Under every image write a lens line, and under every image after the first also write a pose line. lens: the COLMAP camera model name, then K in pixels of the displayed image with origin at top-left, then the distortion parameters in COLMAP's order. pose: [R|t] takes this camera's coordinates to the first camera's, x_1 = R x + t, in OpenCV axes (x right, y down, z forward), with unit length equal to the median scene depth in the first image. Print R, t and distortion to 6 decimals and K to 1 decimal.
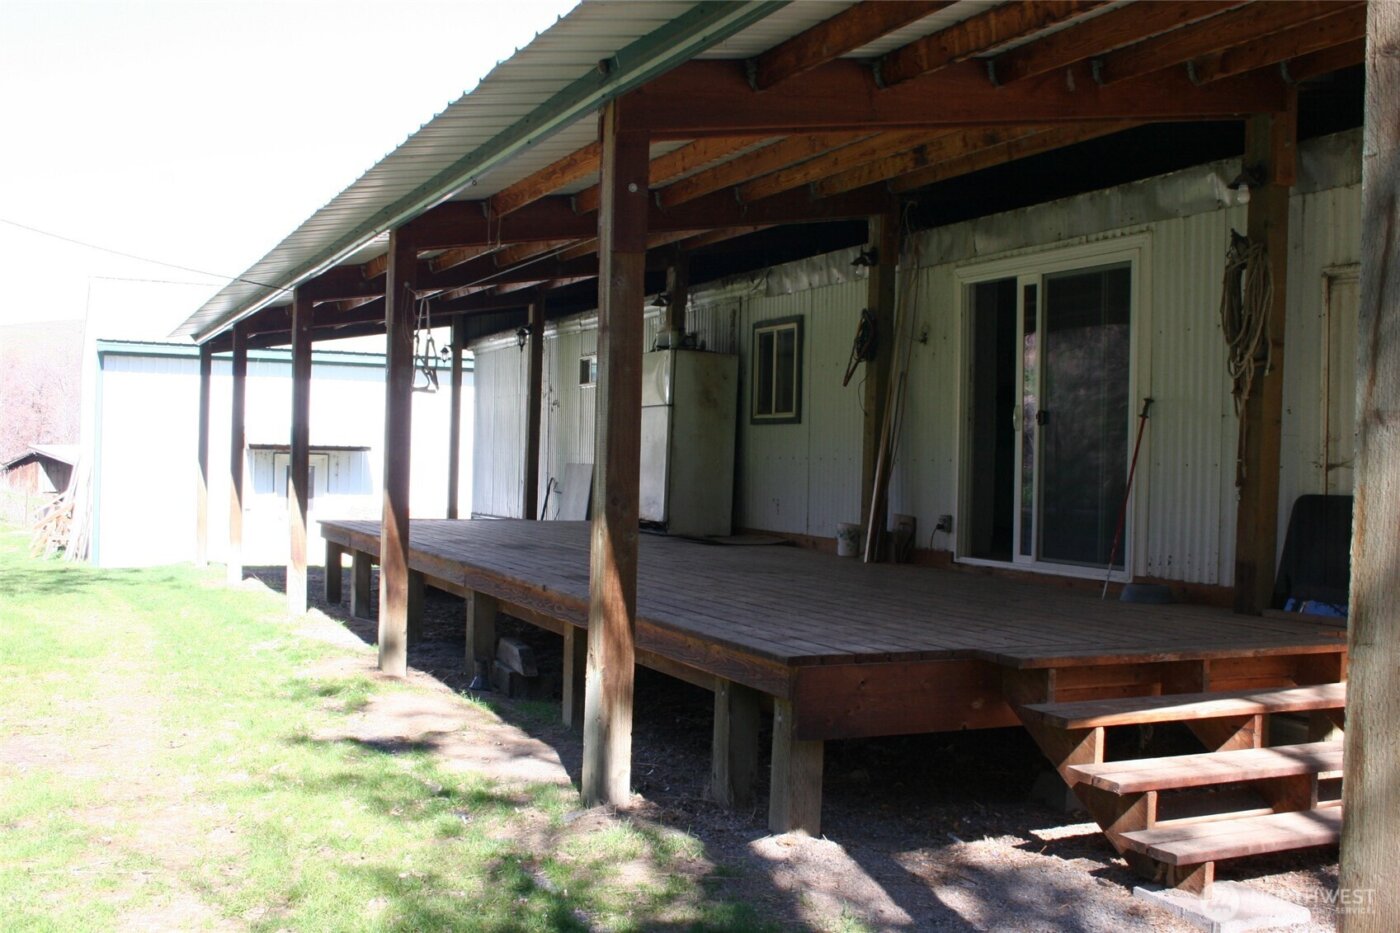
lens RADIAL K [[1378.5, 0, 700.3], [0, 1378.5, 467.4], [0, 0, 1]] dist [-0.051012, 0.000000]
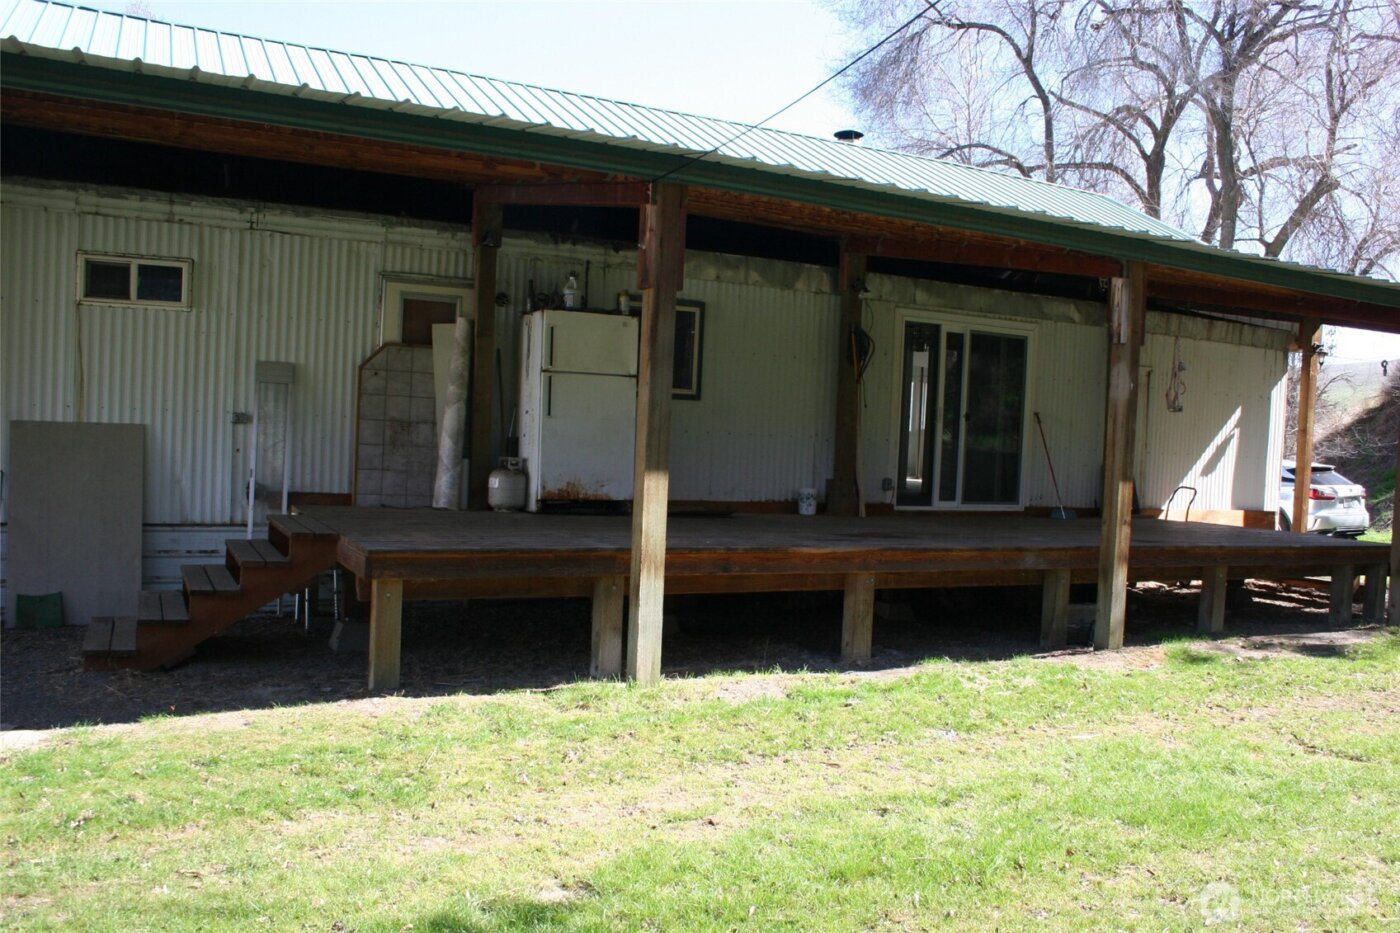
lens RADIAL K [[1201.2, 0, 700.2], [0, 1201.2, 471.6], [0, 0, 1]] dist [-0.133648, 0.026282]
pose [[-0.023460, -0.051547, 0.998395, -1.125417], [-0.035964, 0.998067, 0.050685, -0.030174], [-0.999078, -0.034717, -0.025268, 1.296117]]
